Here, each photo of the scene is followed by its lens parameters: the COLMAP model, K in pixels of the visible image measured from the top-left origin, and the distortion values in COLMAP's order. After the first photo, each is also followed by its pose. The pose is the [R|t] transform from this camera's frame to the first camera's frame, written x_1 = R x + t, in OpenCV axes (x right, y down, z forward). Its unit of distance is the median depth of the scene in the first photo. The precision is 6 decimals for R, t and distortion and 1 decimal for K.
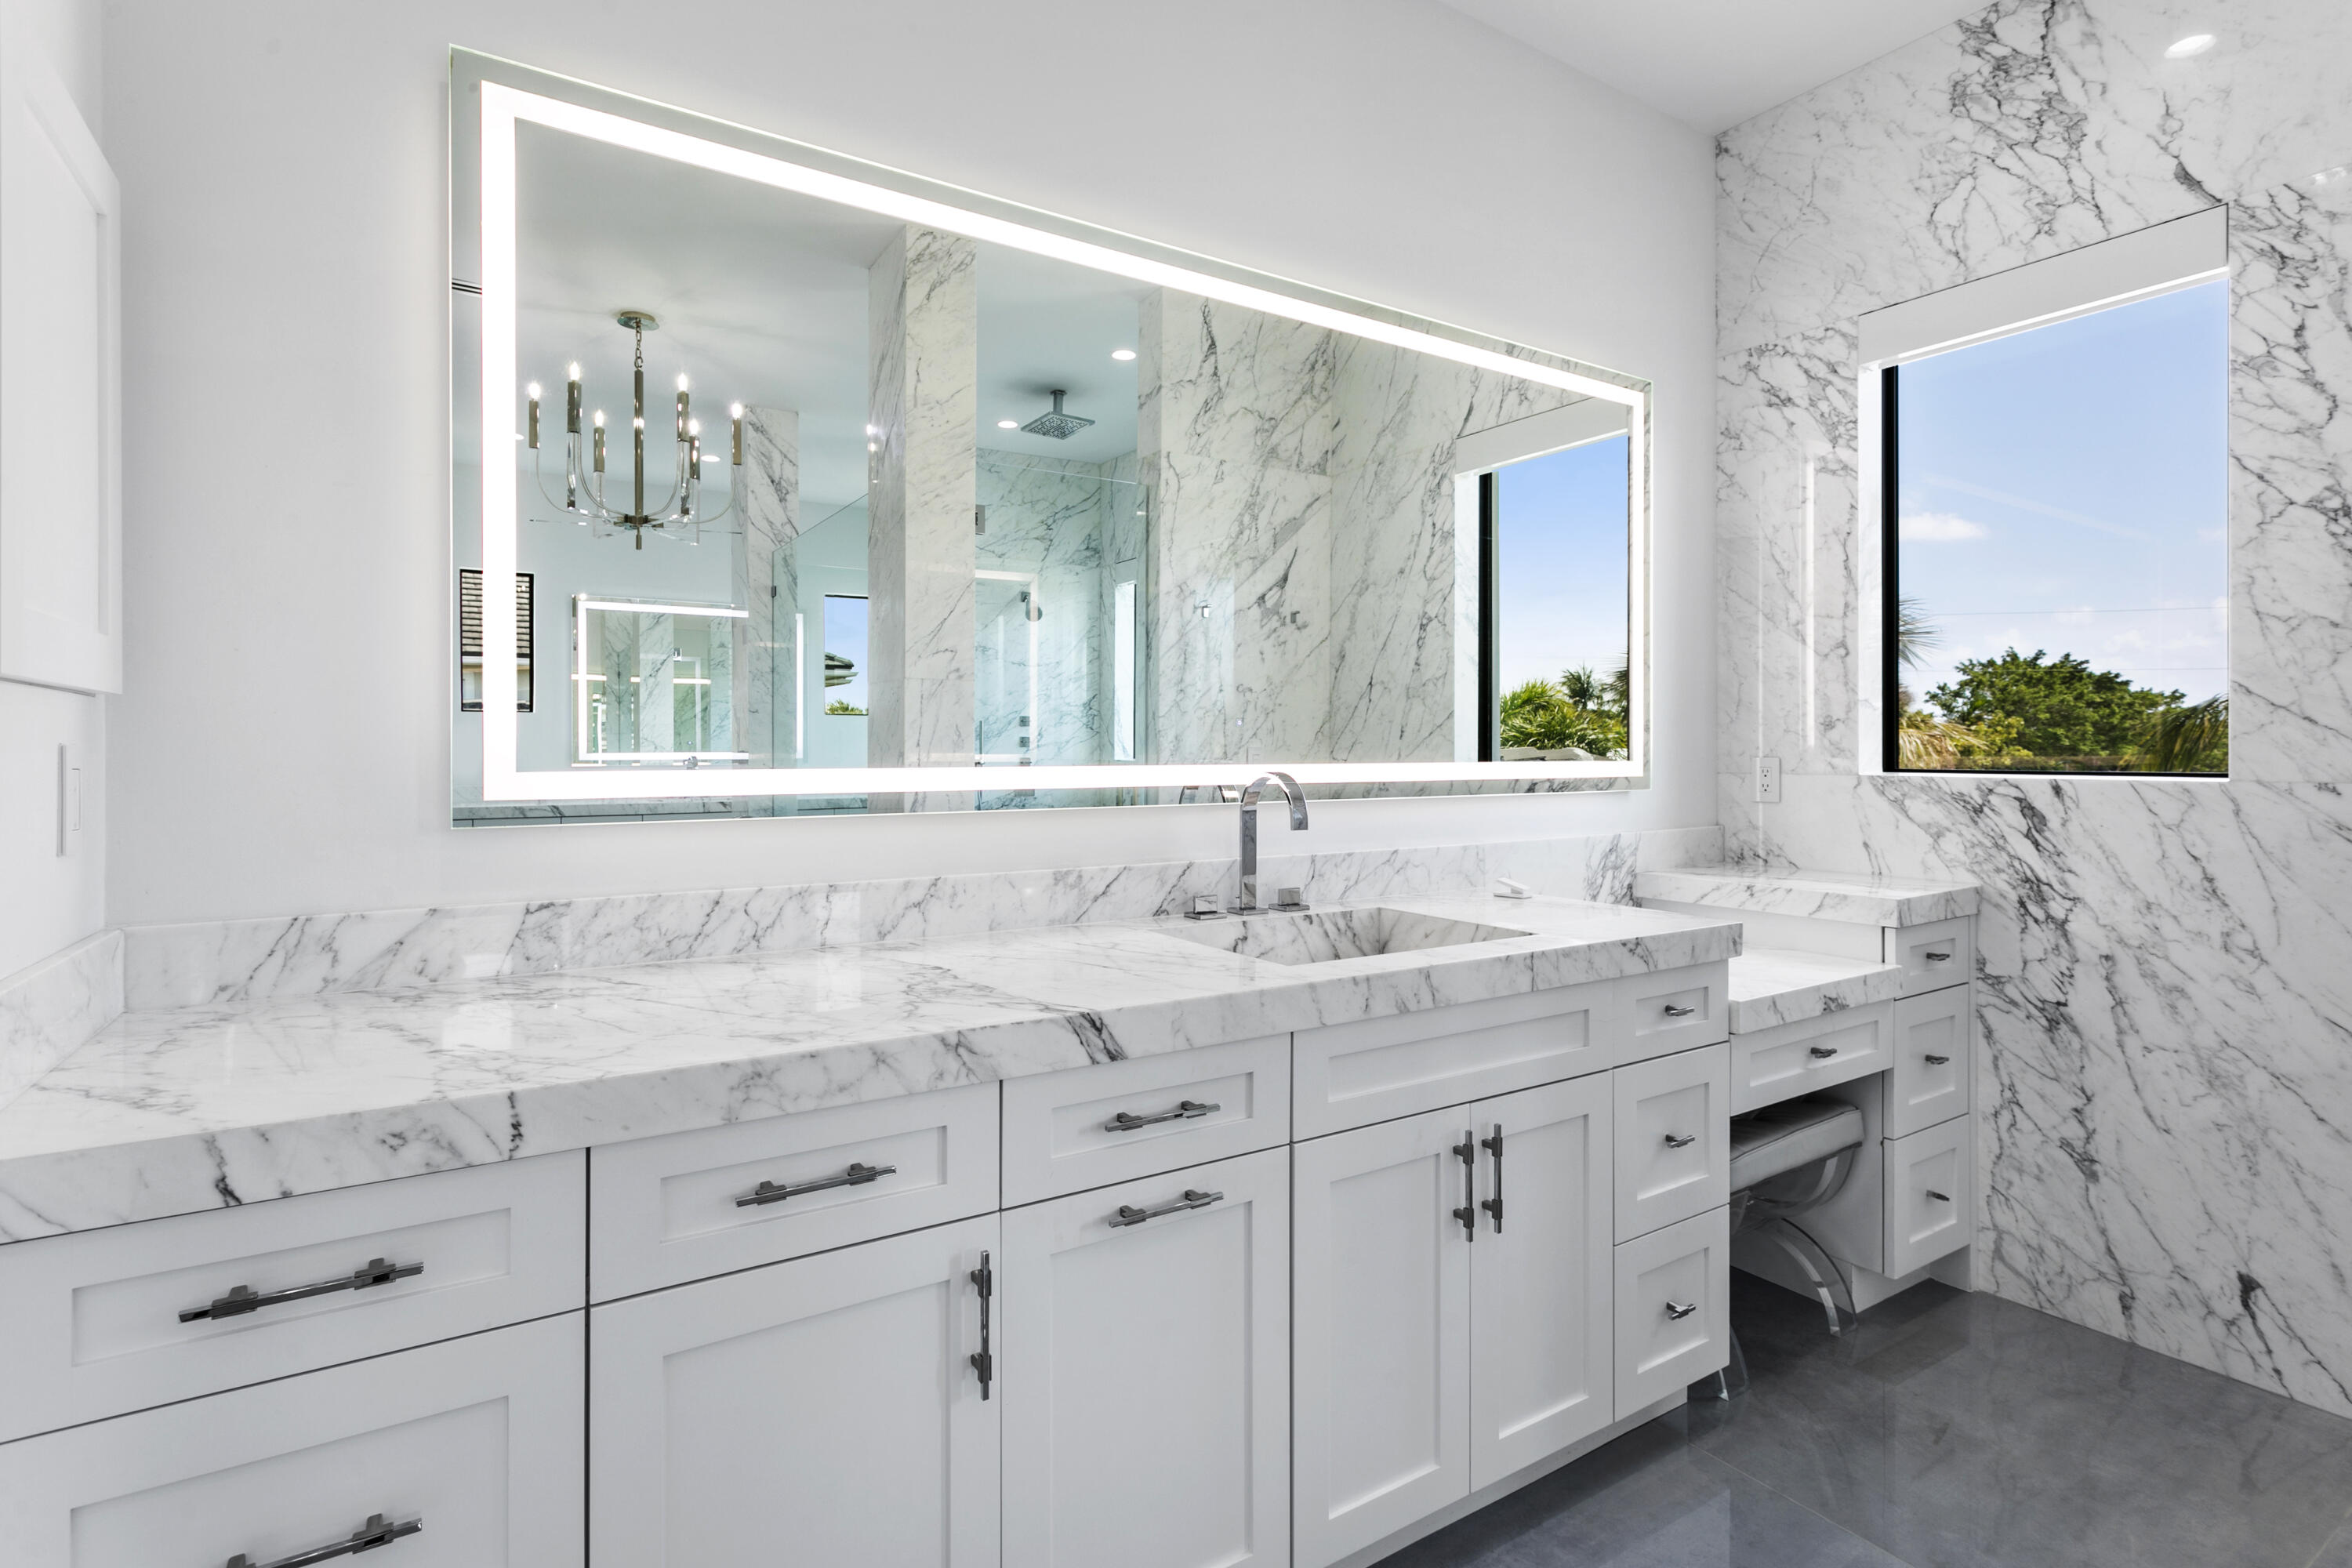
lens RADIAL K [[1132.1, 0, 1178.0], [0, 1132.1, 753.8], [0, 0, 1]] dist [0.000557, 0.001812]
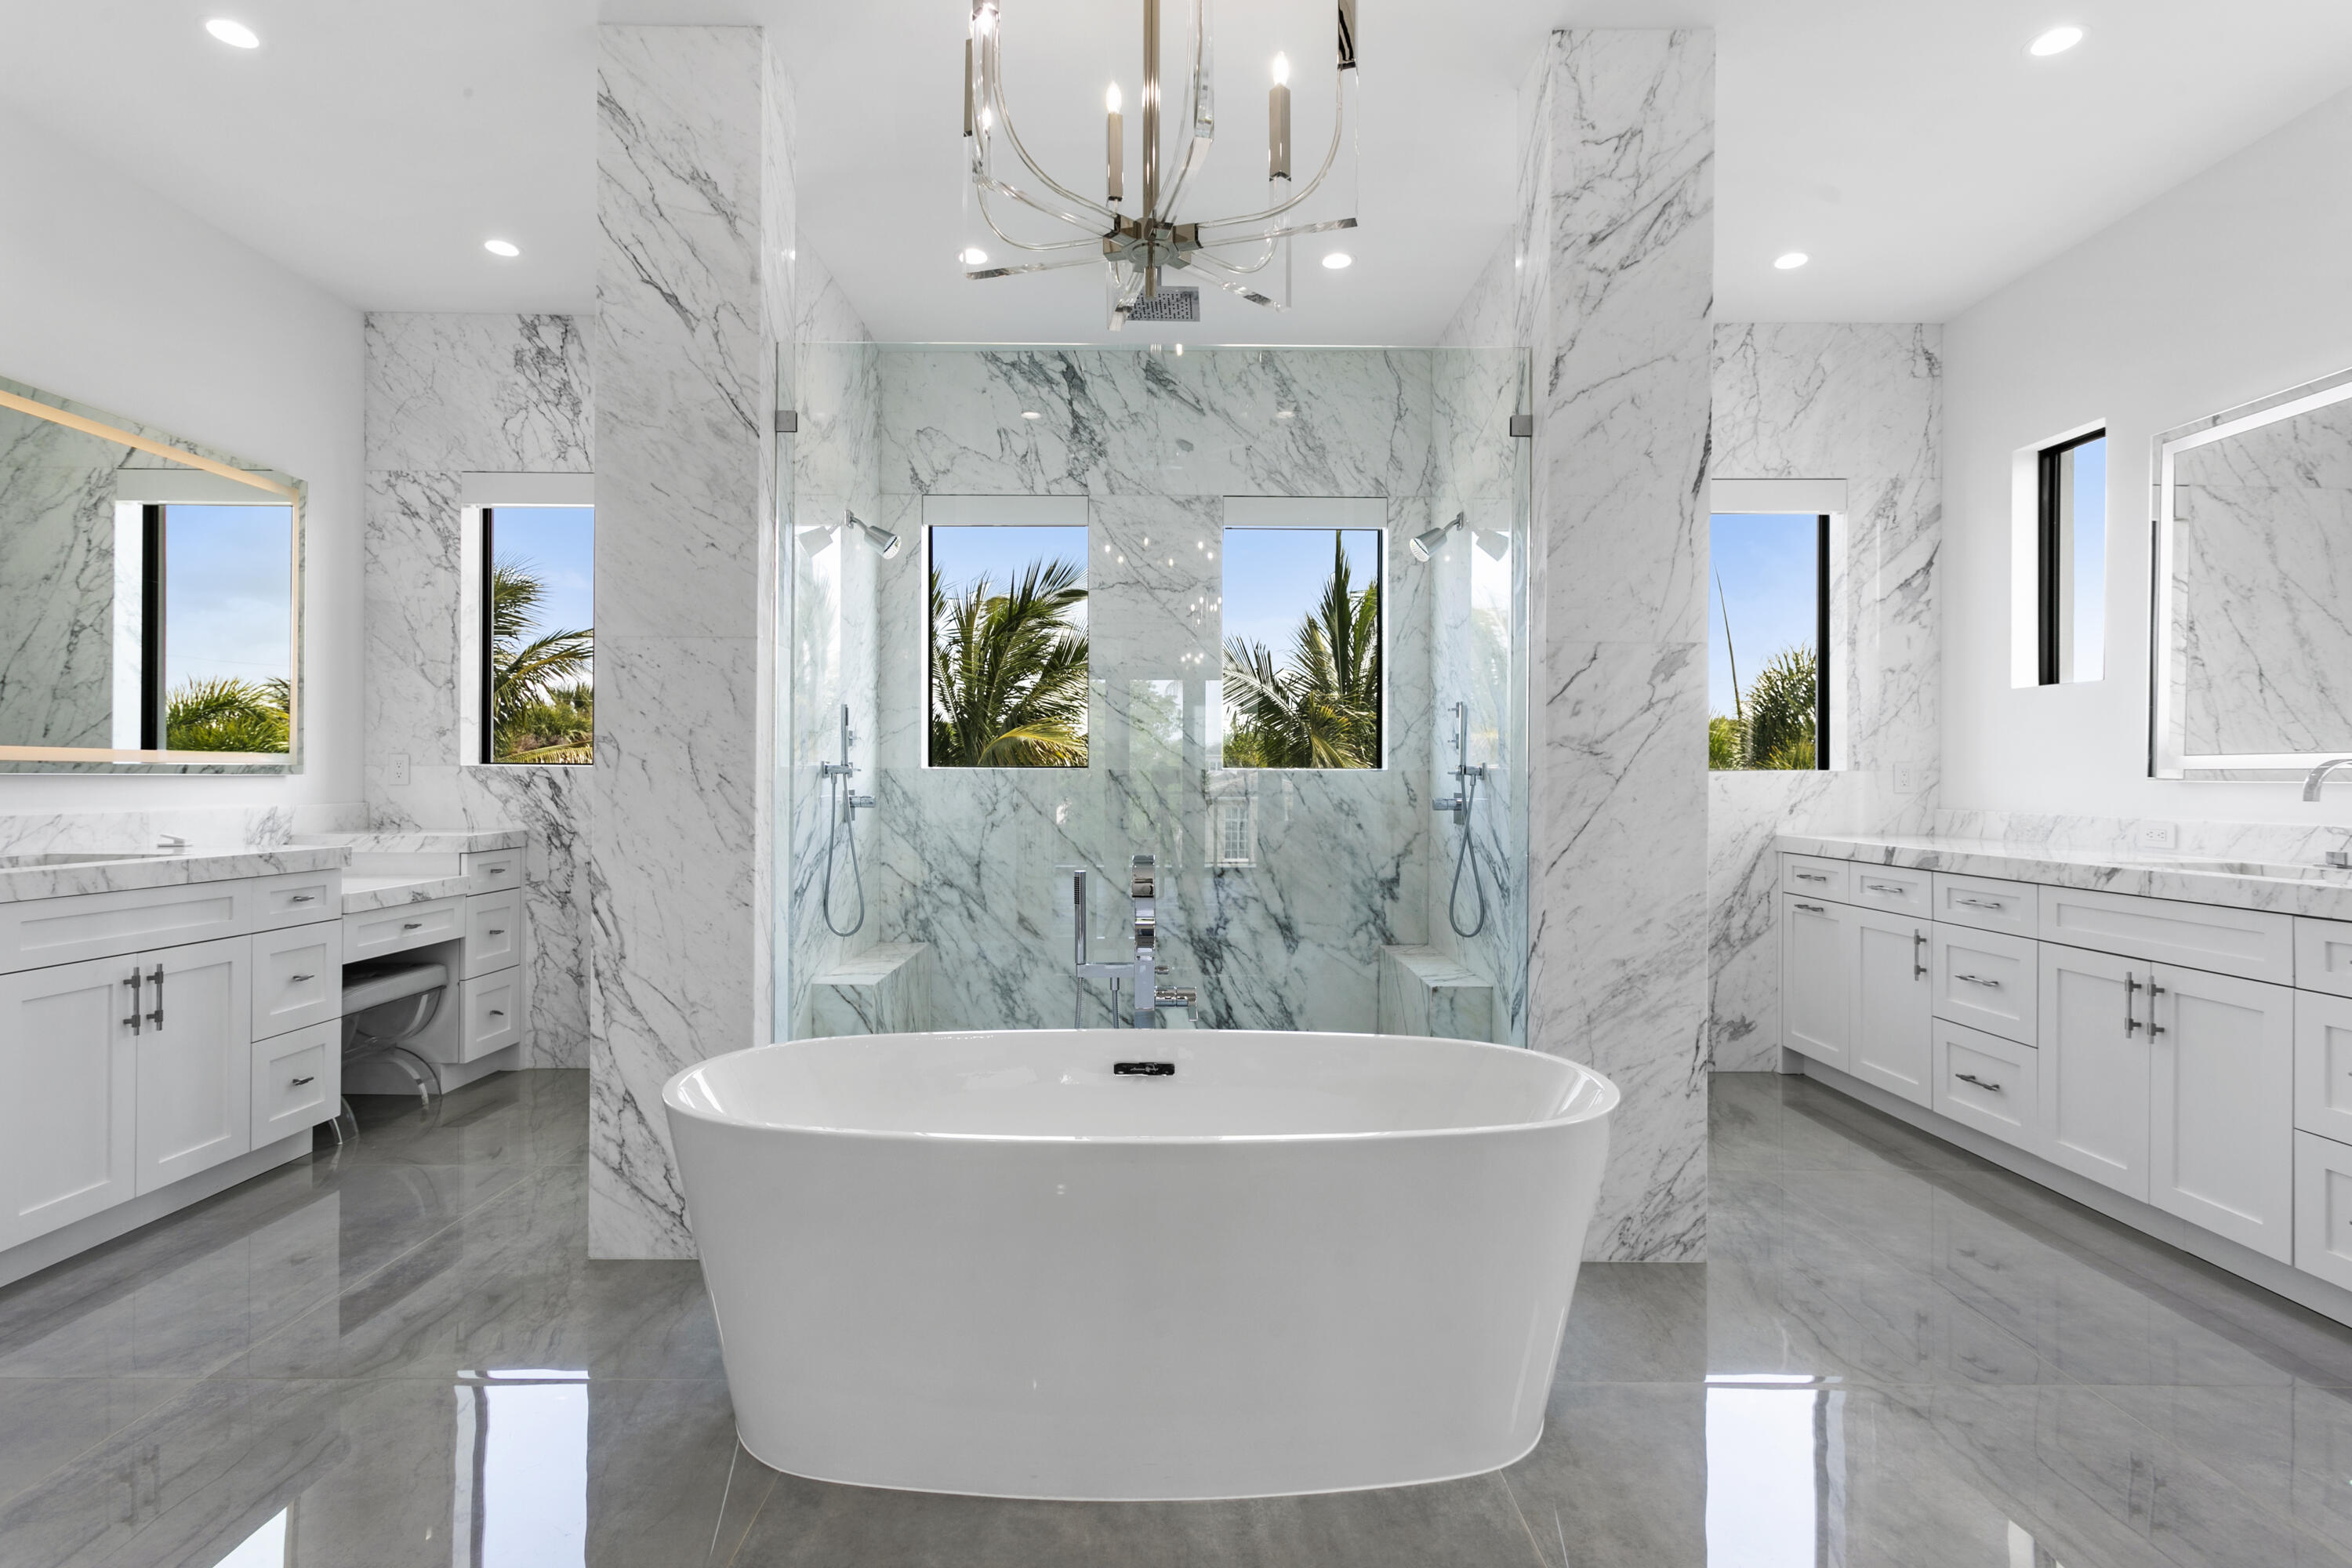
lens RADIAL K [[1132.1, 0, 1162.5], [0, 1132.1, 774.1], [0, 0, 1]] dist [0.000557, 0.001812]
pose [[0.543682, 0.005993, 0.839270, -0.200760], [-0.002189, 0.999981, -0.005722, 0.041034], [-0.839288, 0.001274, 0.543685, -0.725566]]
